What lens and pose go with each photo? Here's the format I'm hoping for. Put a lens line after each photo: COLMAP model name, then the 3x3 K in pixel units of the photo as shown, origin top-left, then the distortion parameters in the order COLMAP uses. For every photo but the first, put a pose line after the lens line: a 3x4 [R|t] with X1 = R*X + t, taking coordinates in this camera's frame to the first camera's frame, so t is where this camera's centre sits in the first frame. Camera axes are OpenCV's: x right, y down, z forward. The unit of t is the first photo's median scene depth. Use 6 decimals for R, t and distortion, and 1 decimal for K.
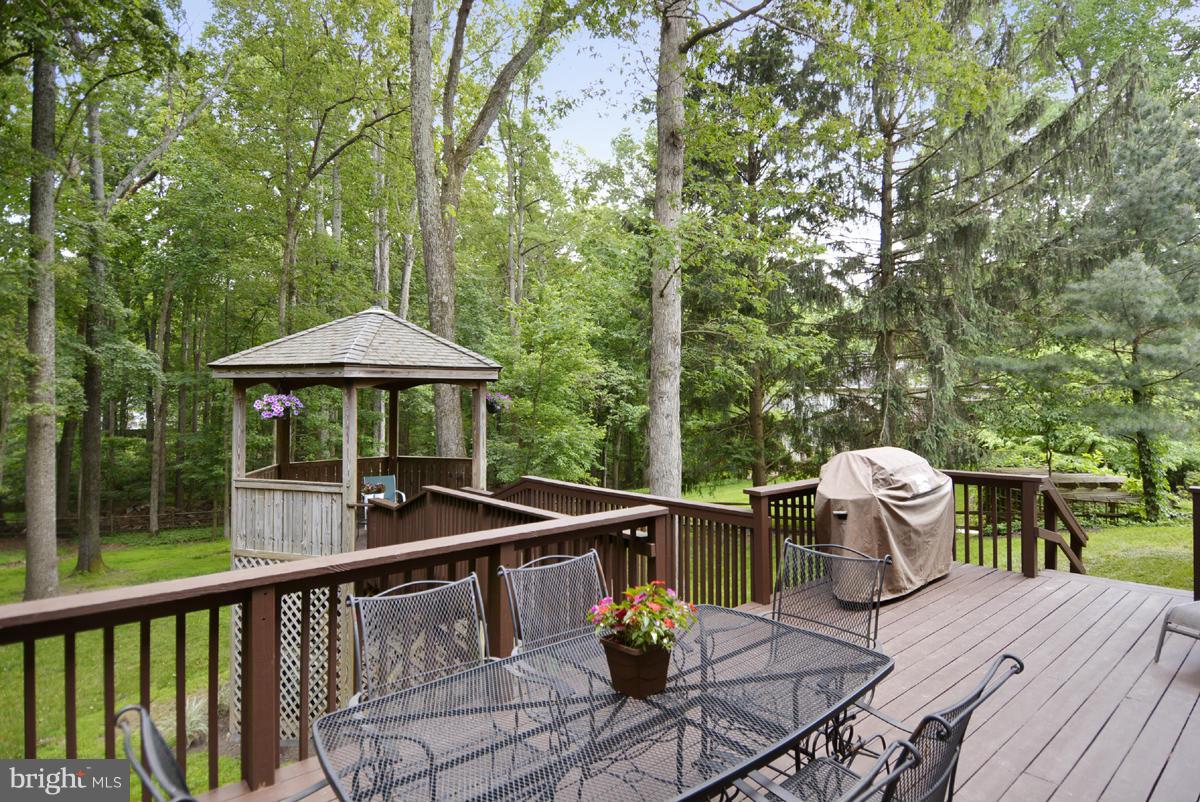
lens RADIAL K [[632.2, 0, 614.4], [0, 632.2, 378.1], [0, 0, 1]] dist [0.047880, -0.049941]
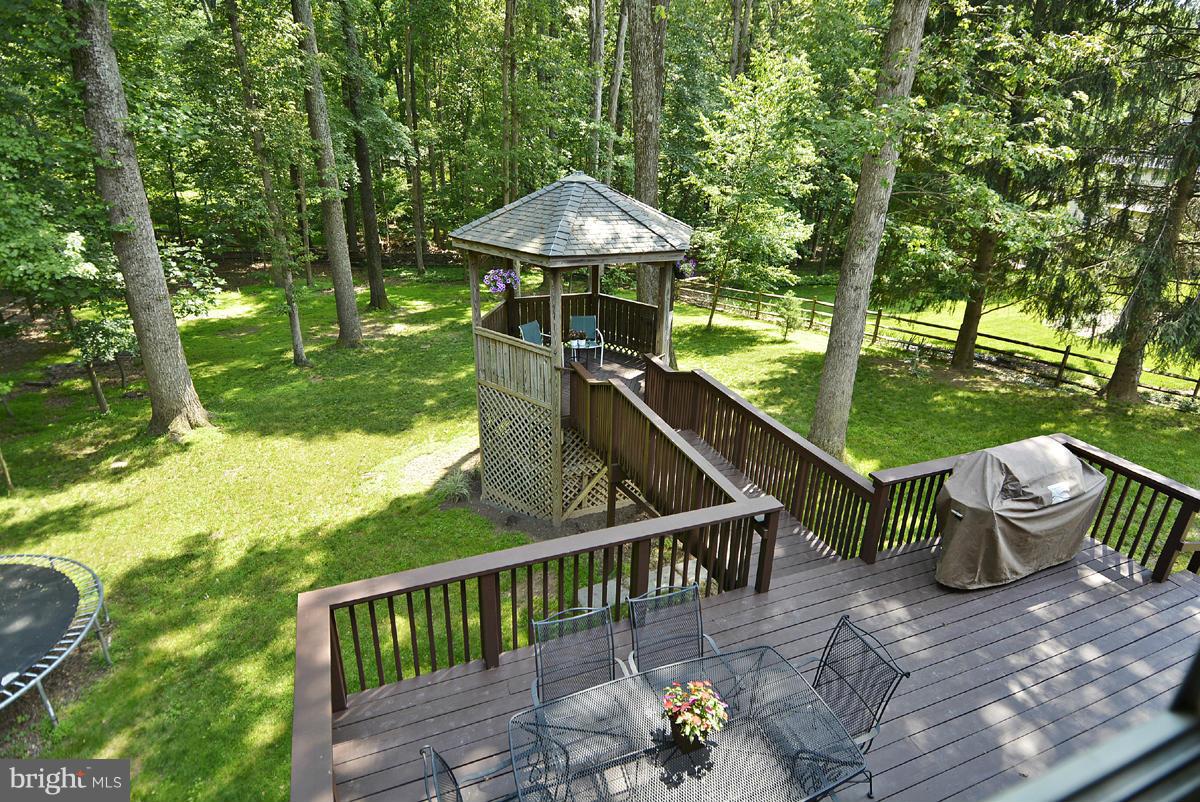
lens RADIAL K [[632.2, 0, 614.4], [0, 632.2, 378.1], [0, 0, 1]] dist [0.047880, -0.049941]
pose [[0.944852, 0.149621, -0.291321, 0.051308], [-0.023059, 0.917723, 0.396551, -0.264828], [0.326684, -0.367965, 0.870563, -0.041231]]
